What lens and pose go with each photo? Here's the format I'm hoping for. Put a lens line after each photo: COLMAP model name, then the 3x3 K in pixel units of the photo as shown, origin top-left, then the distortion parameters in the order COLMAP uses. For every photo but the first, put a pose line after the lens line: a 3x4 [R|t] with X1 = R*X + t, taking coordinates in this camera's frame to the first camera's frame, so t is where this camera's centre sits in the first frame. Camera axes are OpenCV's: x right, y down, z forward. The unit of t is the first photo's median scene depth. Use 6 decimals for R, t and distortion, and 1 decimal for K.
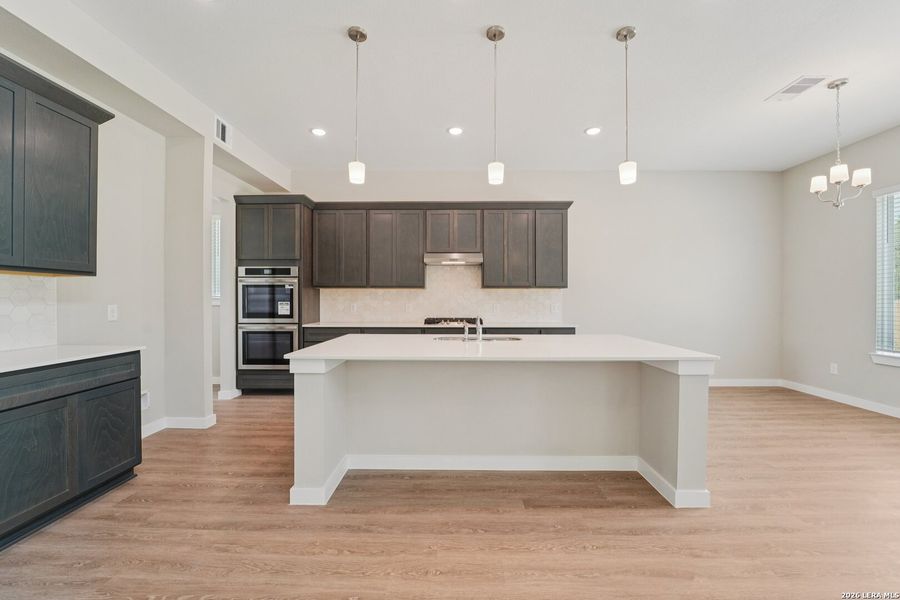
lens RADIAL K [[369.2, 0, 453.9], [0, 369.2, 300.2], [0, 0, 1]] dist [-0.001991, 0.000207]
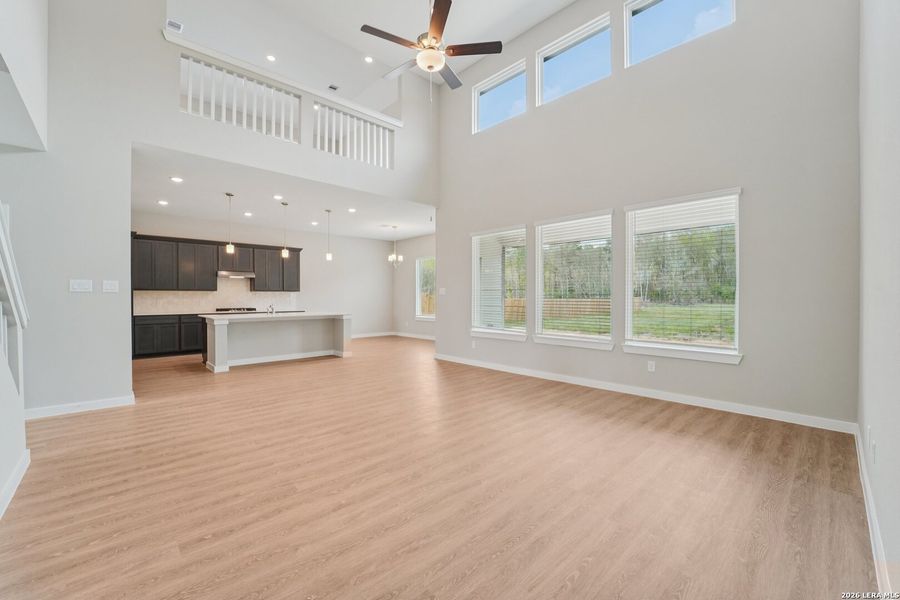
lens RADIAL K [[365.3, 0, 449.1], [0, 365.3, 298.1], [0, 0, 1]] dist [-0.001009, 0.000240]
pose [[0.725507, -0.002839, 0.688209, -0.463195], [0.001902, 0.999996, 0.002120, -0.001938], [-0.688212, -0.000229, 0.725509, -0.974079]]
